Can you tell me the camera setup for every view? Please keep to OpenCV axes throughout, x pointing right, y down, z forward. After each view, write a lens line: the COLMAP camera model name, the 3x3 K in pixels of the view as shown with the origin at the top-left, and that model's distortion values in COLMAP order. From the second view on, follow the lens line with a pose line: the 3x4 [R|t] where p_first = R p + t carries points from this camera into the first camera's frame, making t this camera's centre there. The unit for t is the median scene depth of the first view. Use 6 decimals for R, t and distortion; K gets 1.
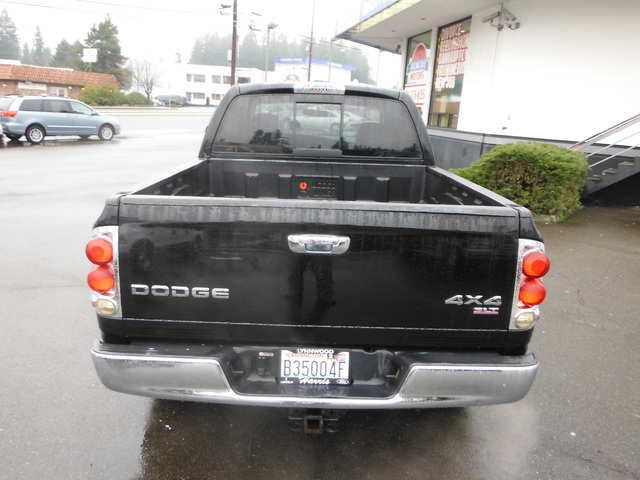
lens RADIAL K [[521.7, 0, 316.9], [0, 521.7, 240.5], [0, 0, 1]] dist [0.012774, 0.002796]
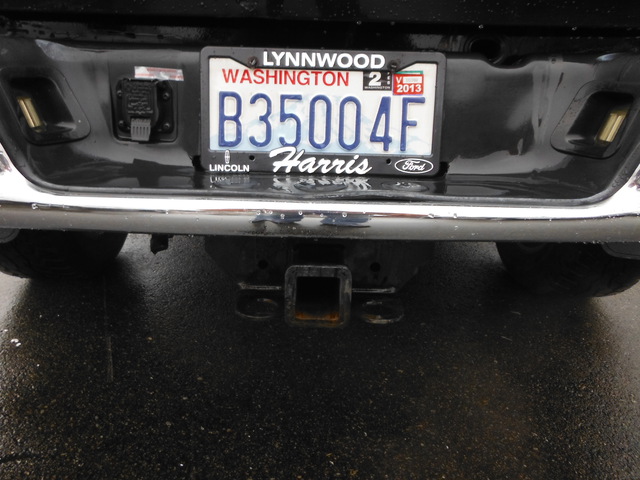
lens RADIAL K [[521.7, 0, 321.9], [0, 521.7, 239.5], [0, 0, 1]] dist [0.012774, 0.002796]
pose [[0.999968, -0.000766, 0.007954, -0.006227], [-0.000036, 0.994949, 0.100380, 0.282052], [-0.007990, -0.100377, 0.994917, 0.694817]]
